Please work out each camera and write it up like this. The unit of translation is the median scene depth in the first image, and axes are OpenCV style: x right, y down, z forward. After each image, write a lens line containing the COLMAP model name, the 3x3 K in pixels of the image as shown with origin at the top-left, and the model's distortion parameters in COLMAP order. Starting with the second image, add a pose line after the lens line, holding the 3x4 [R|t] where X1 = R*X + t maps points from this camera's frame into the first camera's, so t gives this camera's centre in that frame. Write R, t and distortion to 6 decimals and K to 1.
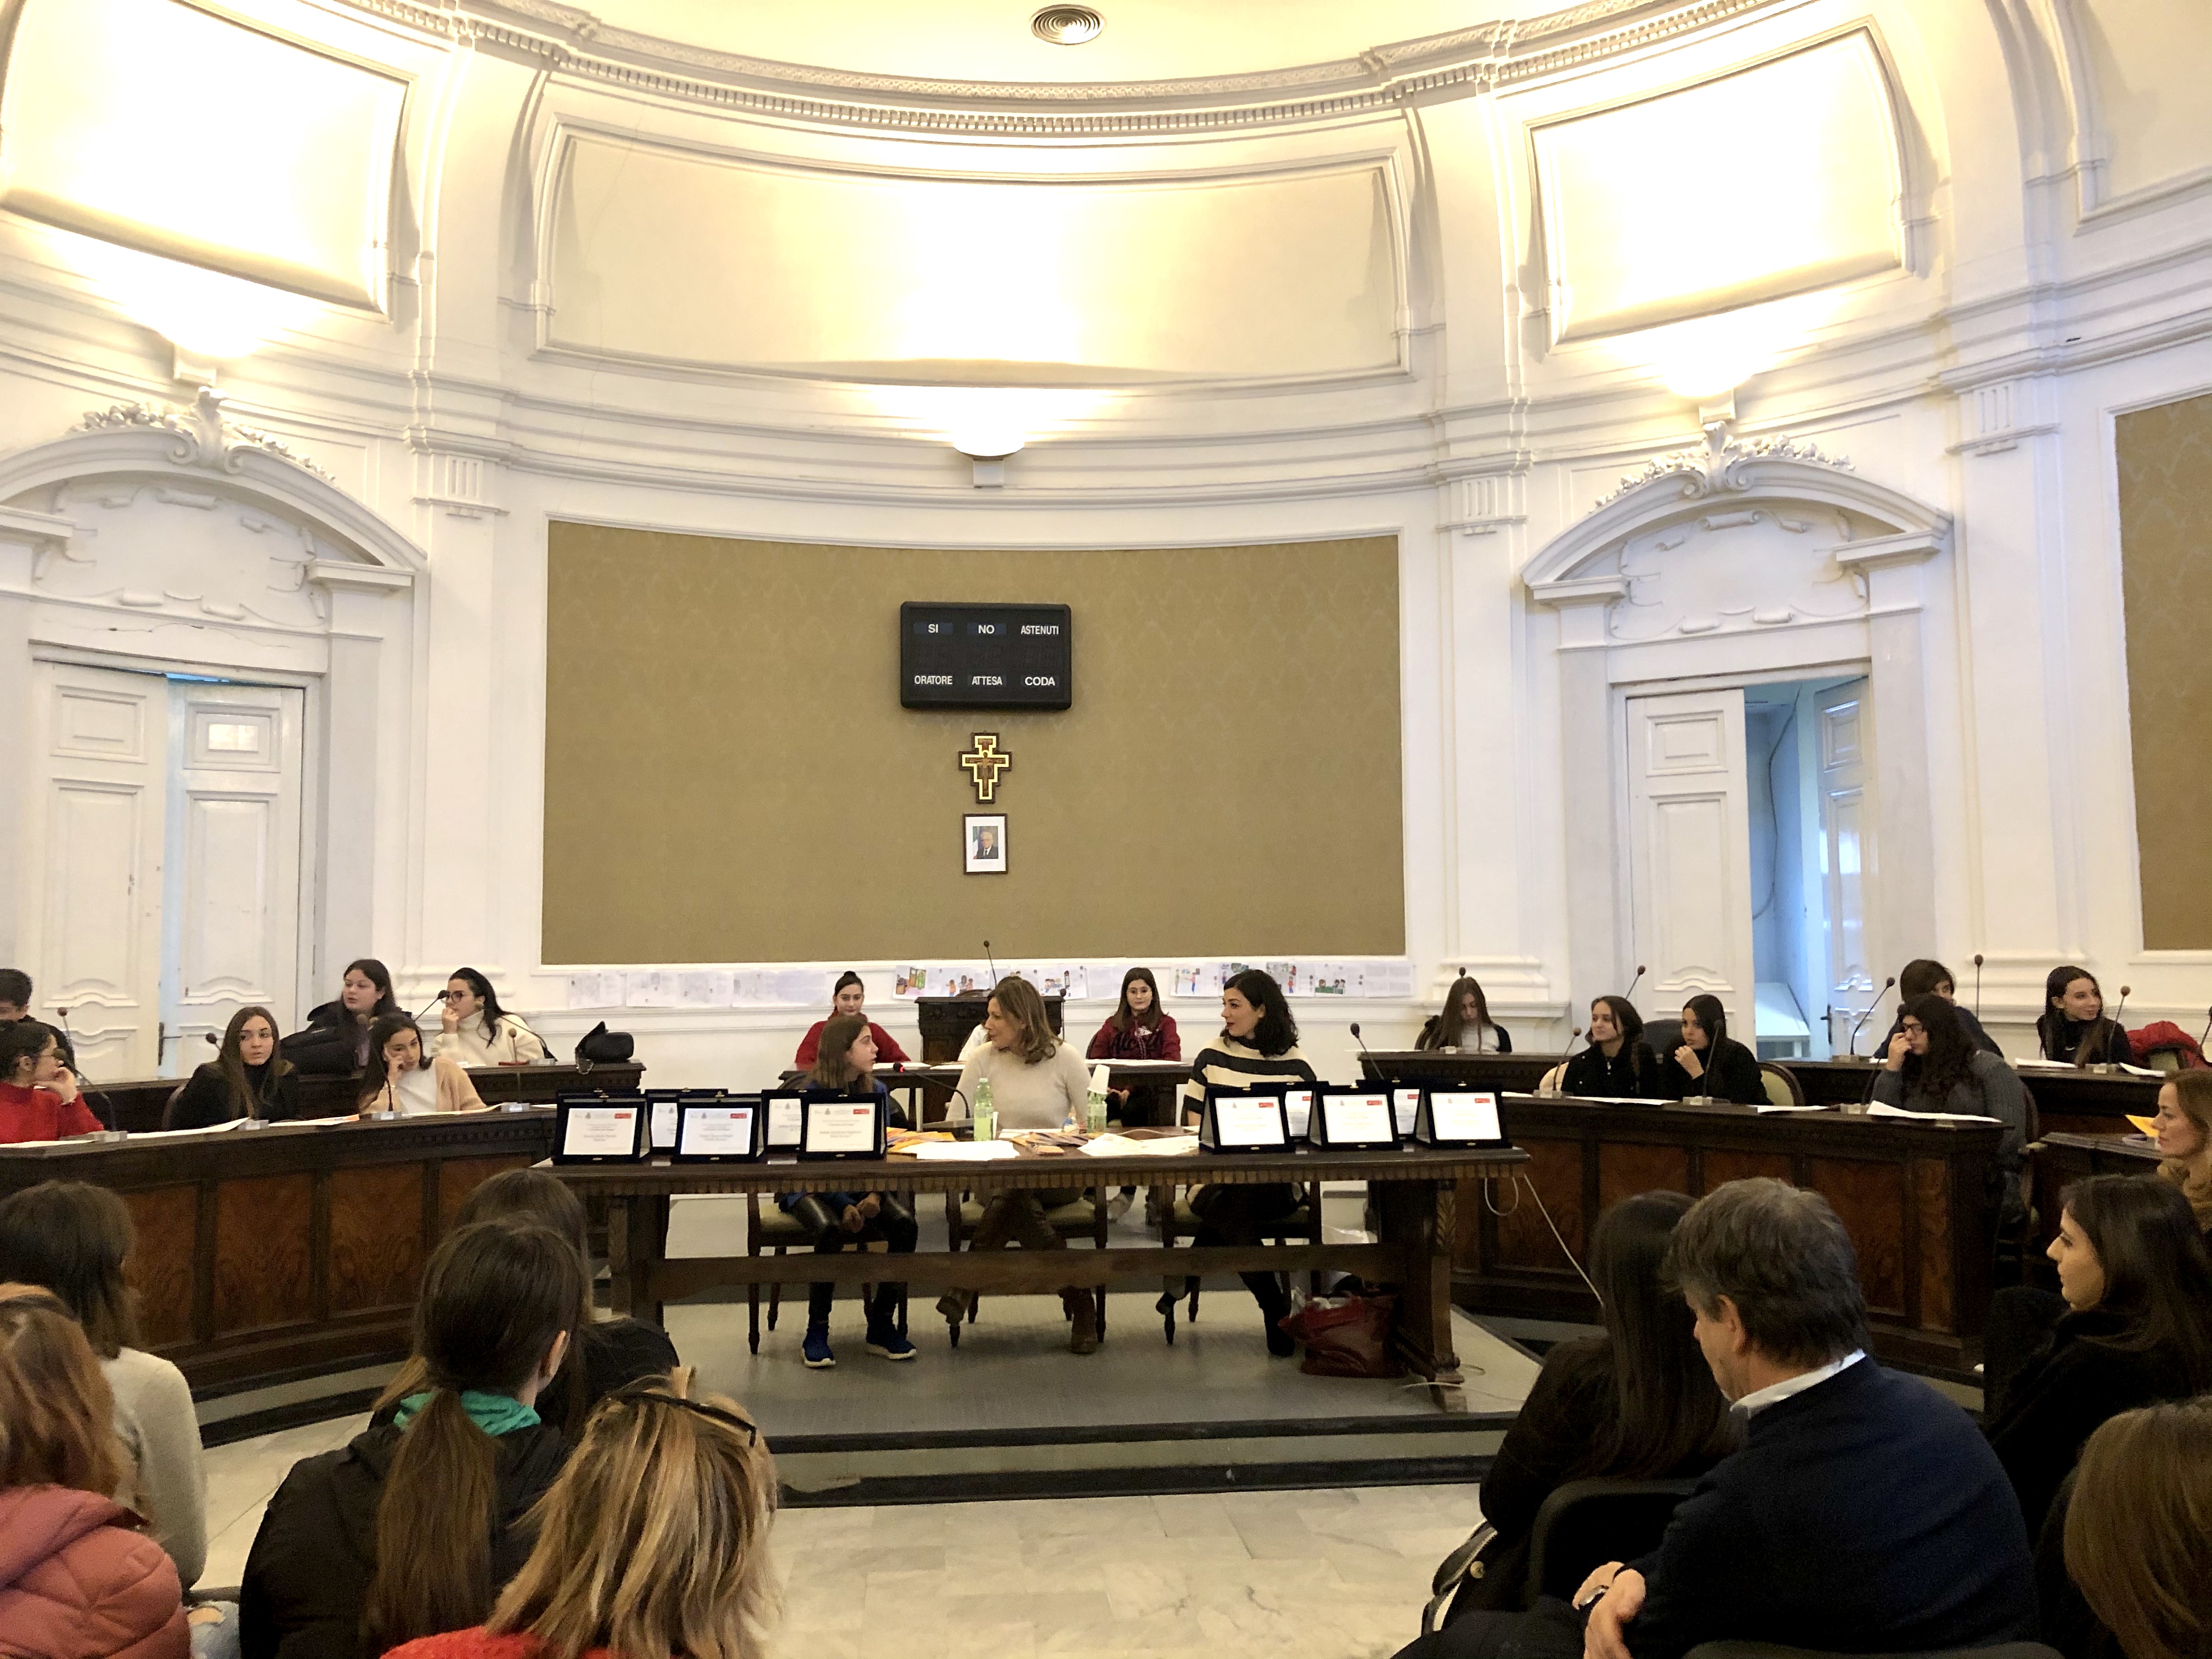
lens RADIAL K [[1779.5, 0, 1097.2], [0, 1779.5, 839.8], [0, 0, 1]] dist [0.027730, -0.035375]
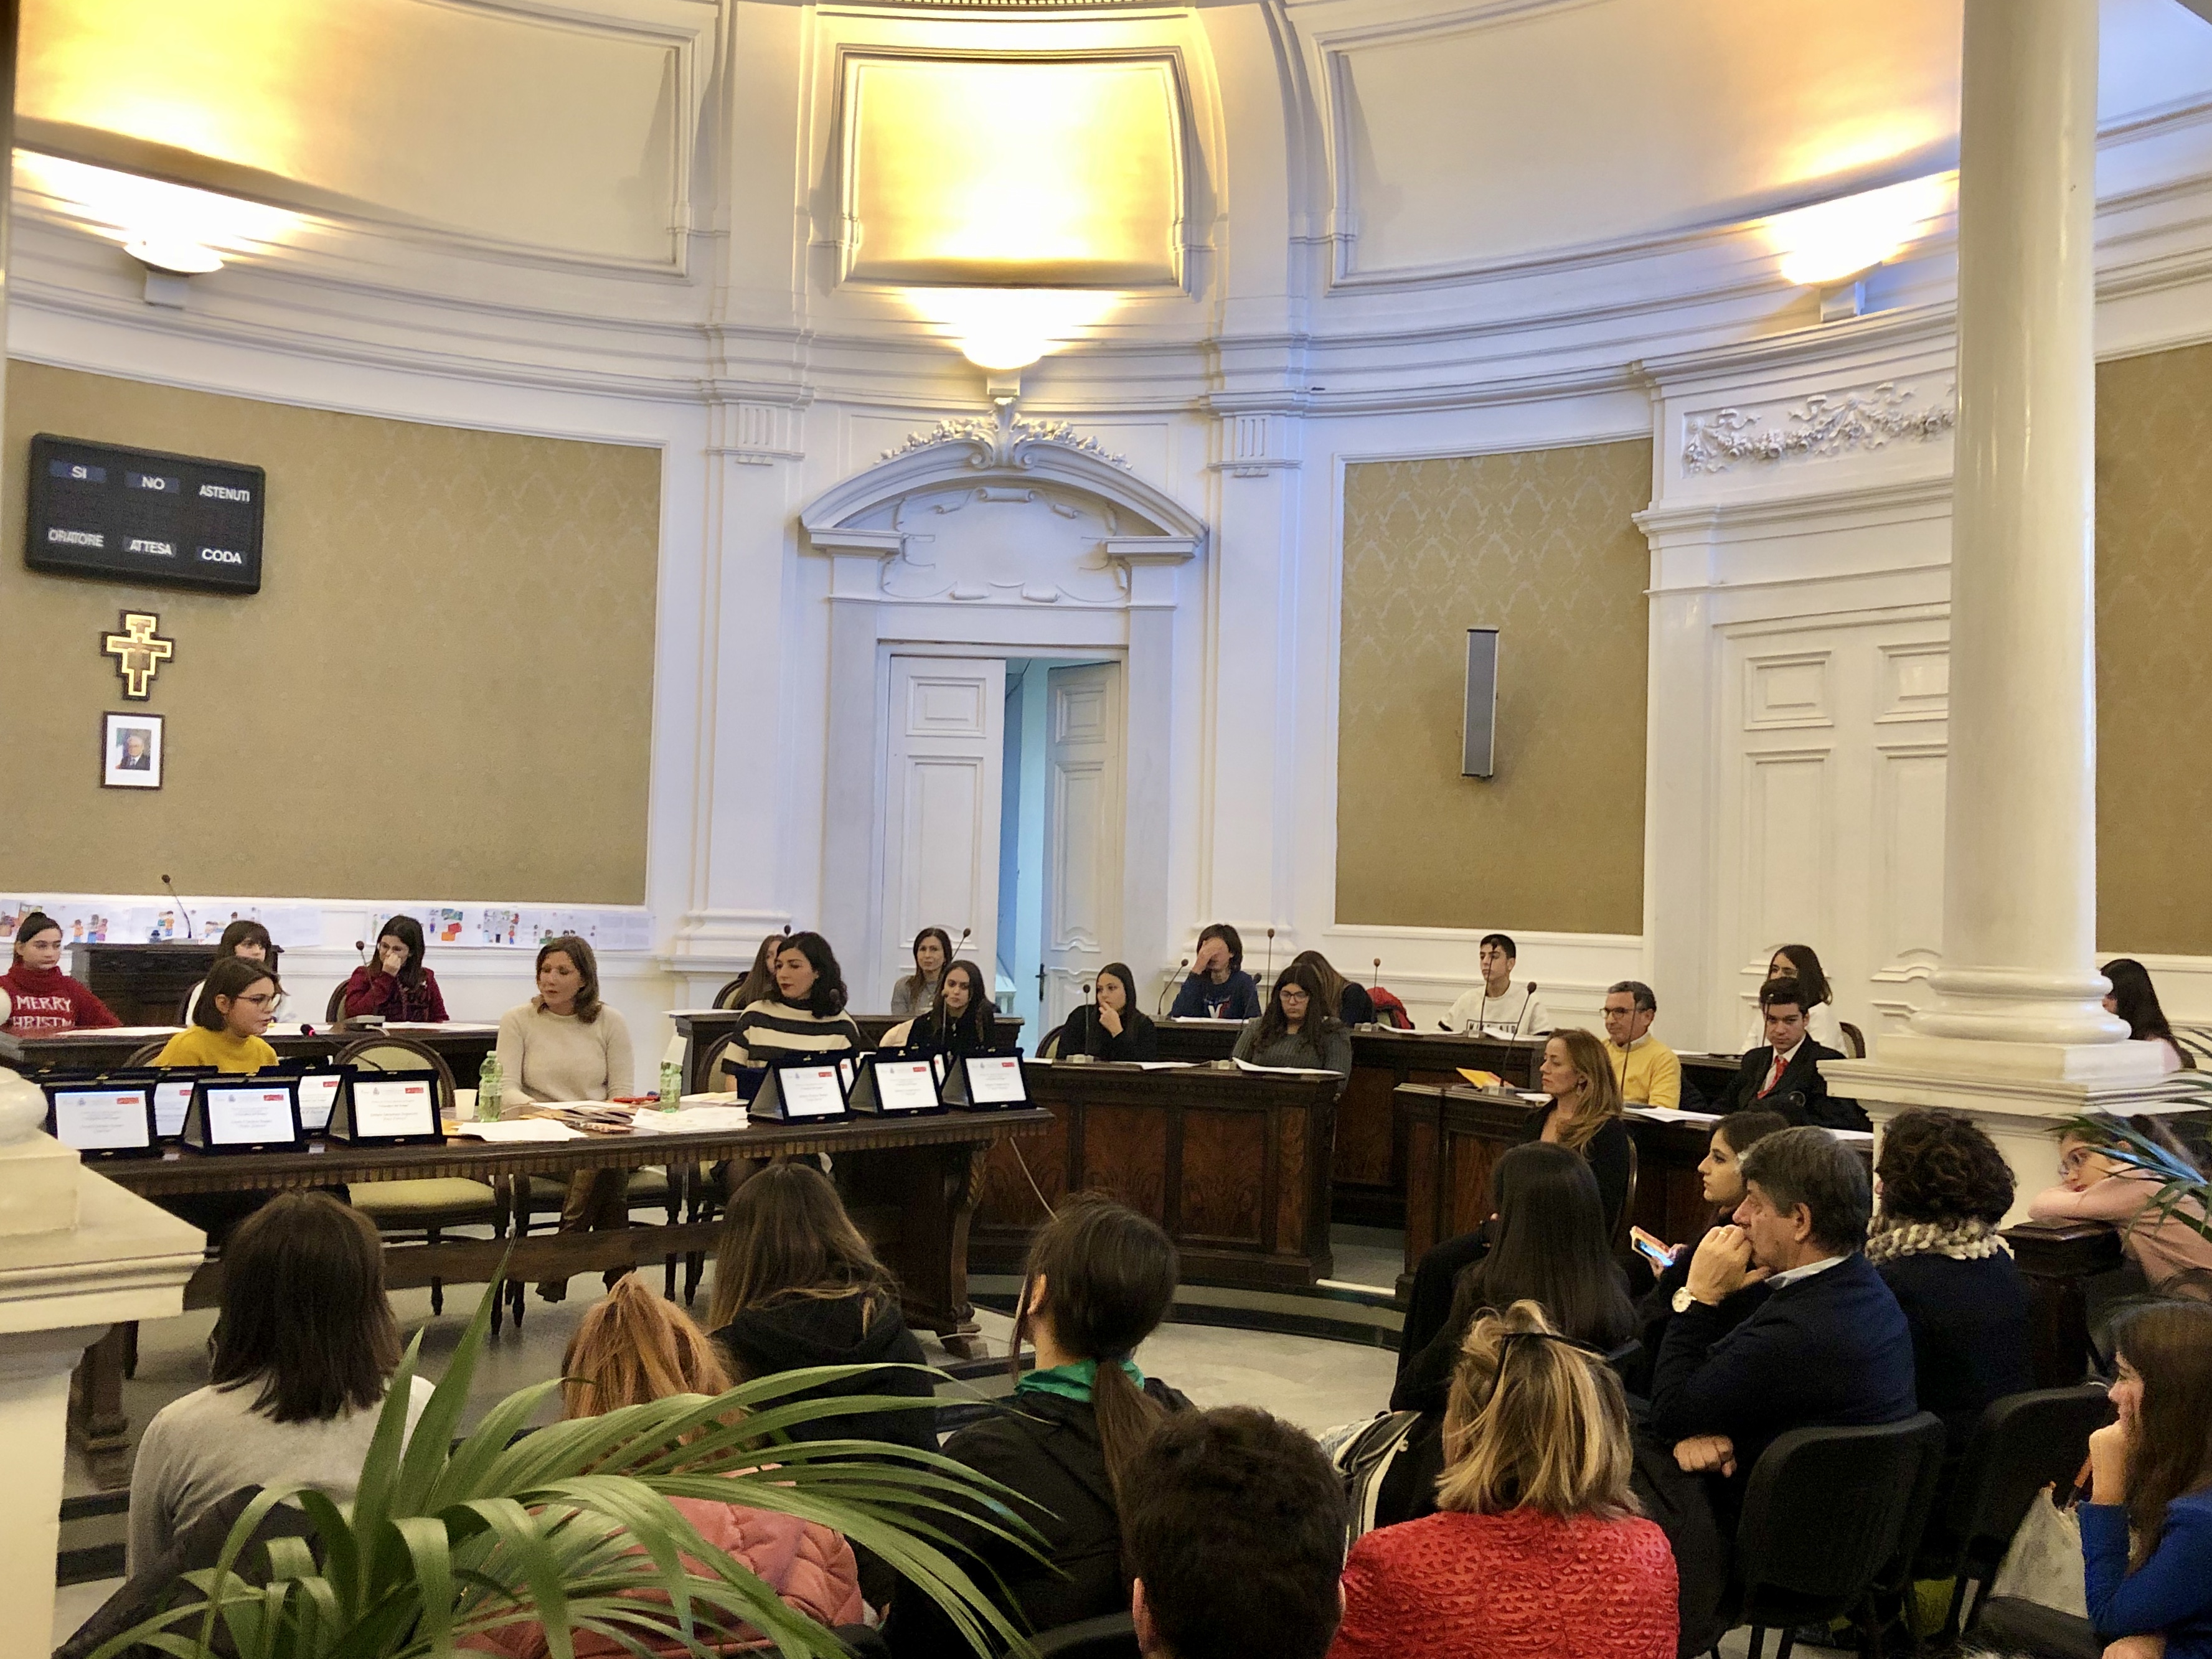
lens RADIAL K [[2007.1, 0, 1156.0], [0, 2007.1, 825.8], [0, 0, 1]] dist [0.054039, -0.072929]
pose [[0.826652, 0.052474, 0.560262, -0.224801], [-0.071408, 0.997376, 0.011947, -0.008999], [-0.558165, -0.049883, 0.828229, -0.016887]]
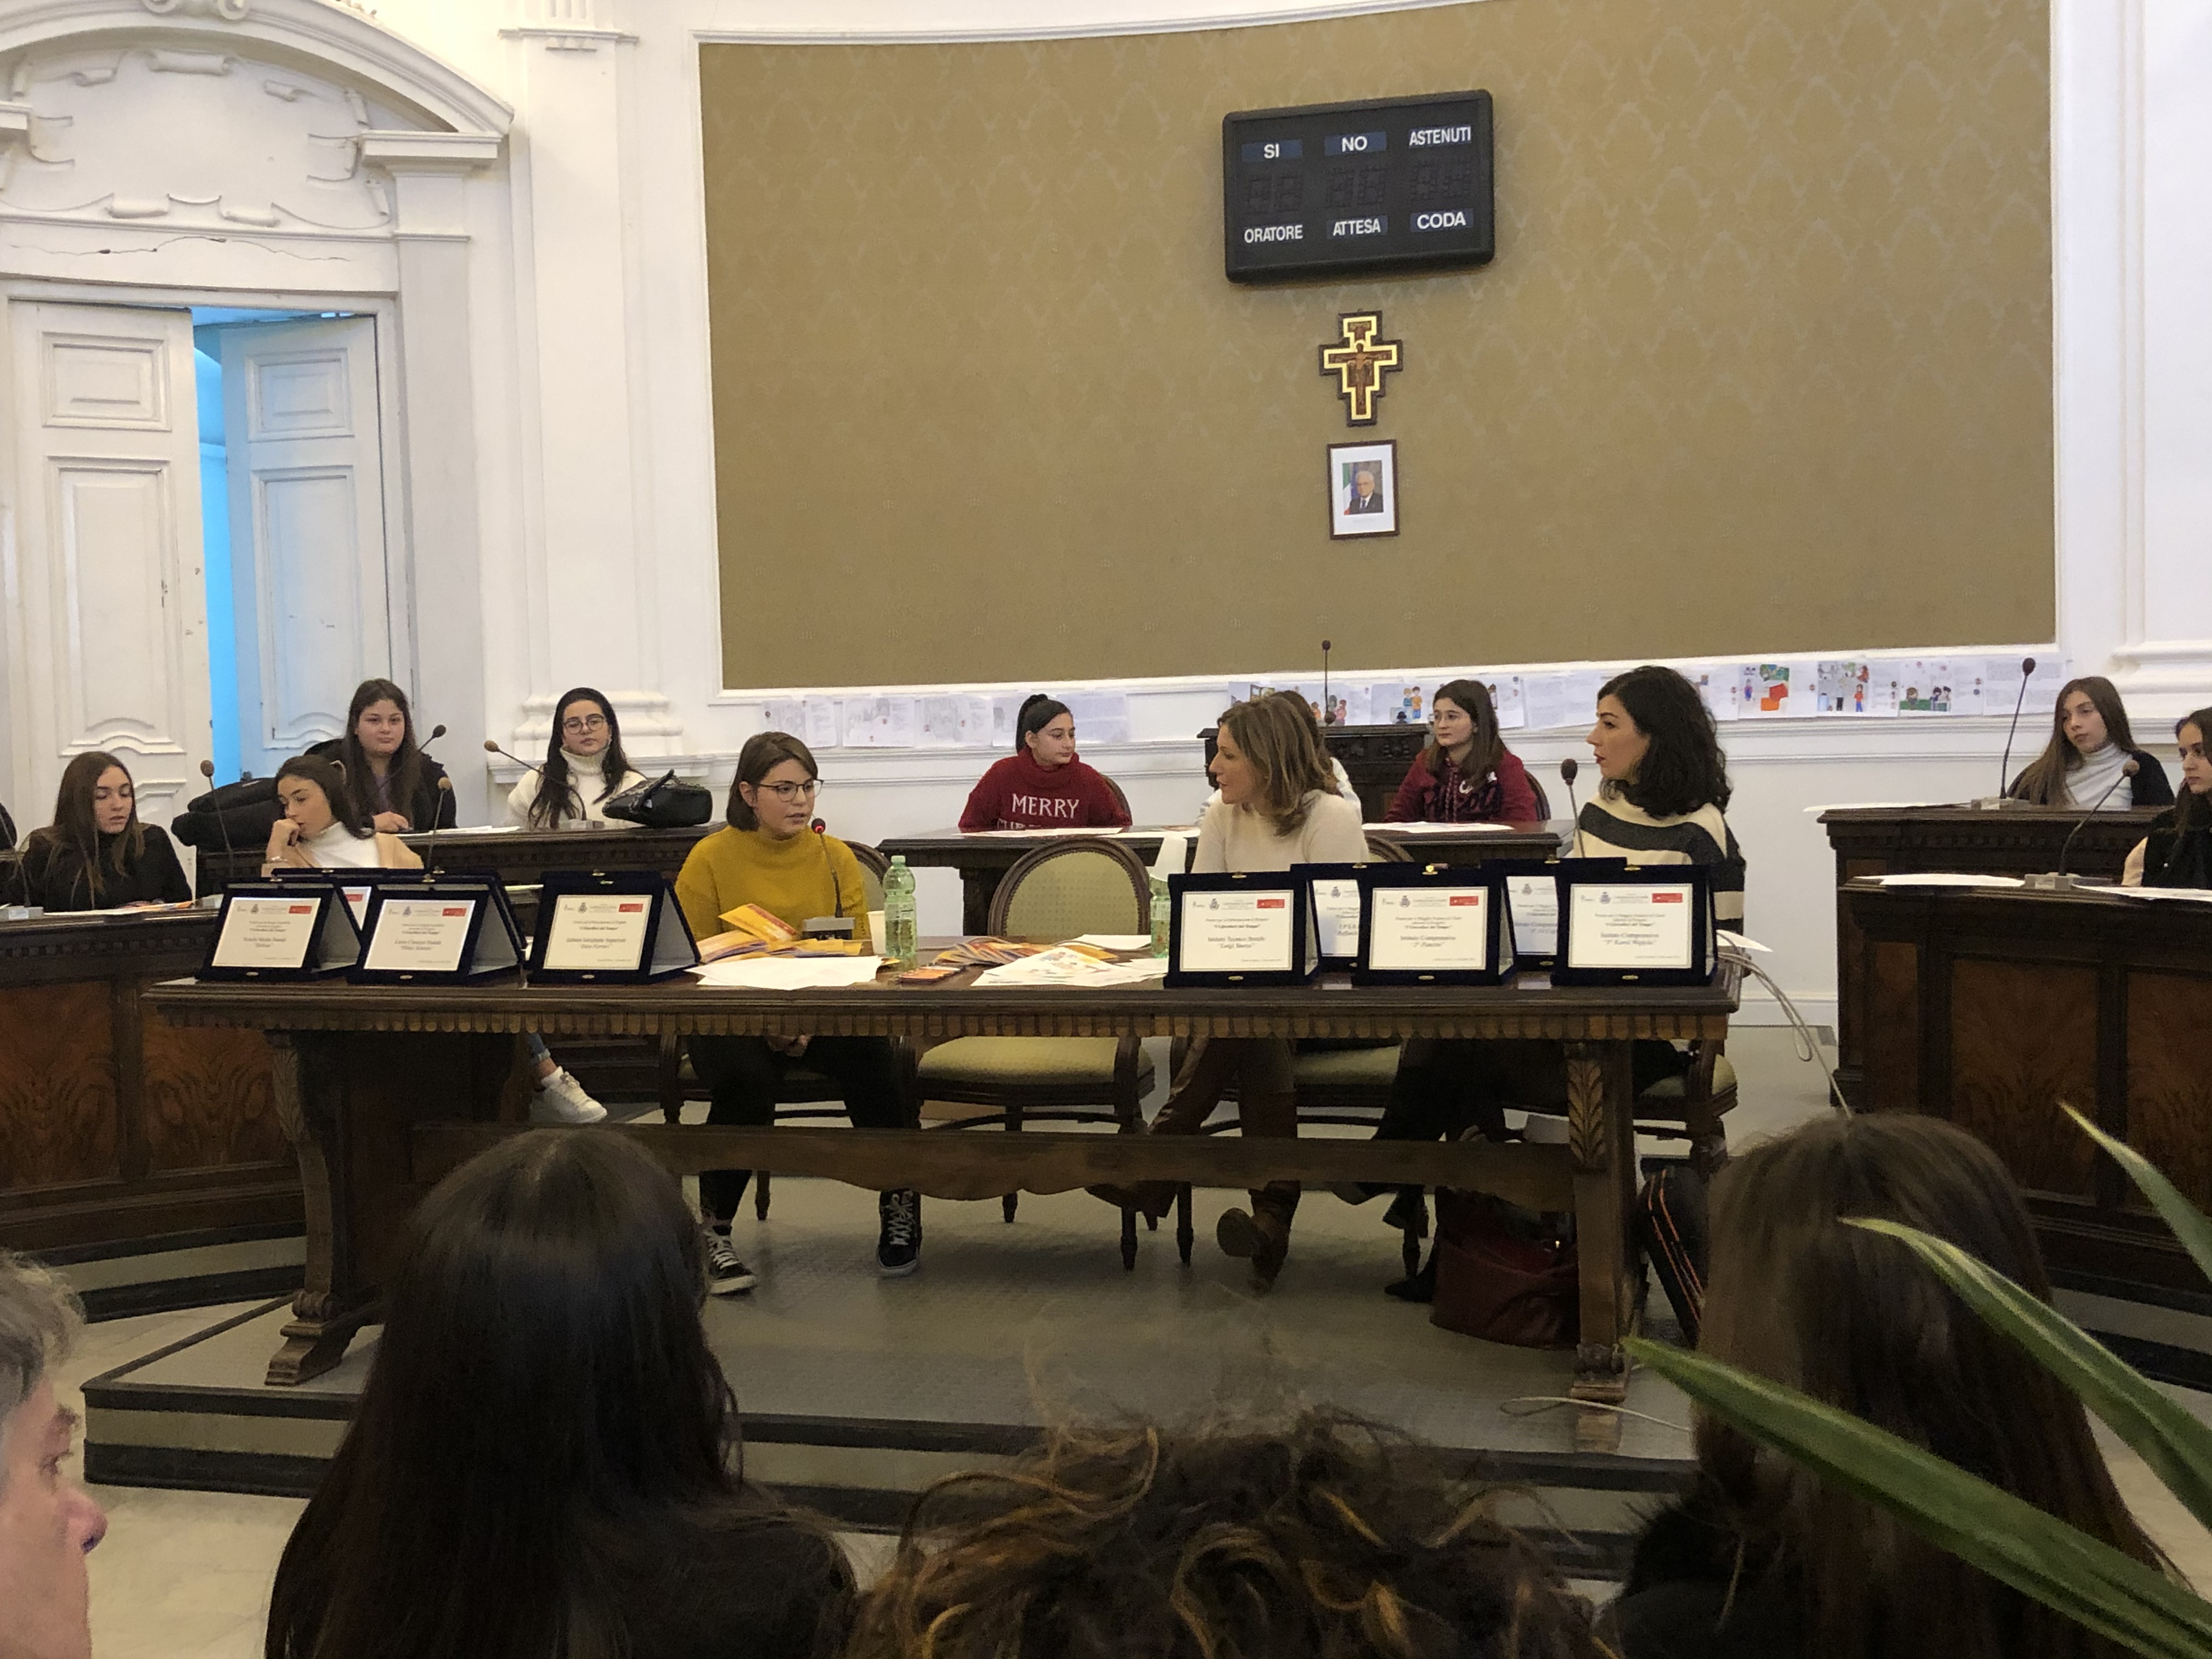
lens RADIAL K [[2442.4, 0, 1079.3], [0, 2442.4, 869.3], [0, 0, 1]] dist [0.014368, 0.000000]
pose [[0.935297, 0.004261, -0.353838, 0.180989], [0.046347, 0.989839, 0.134429, 0.017692], [0.350815, -0.142130, 0.925596, 0.148910]]
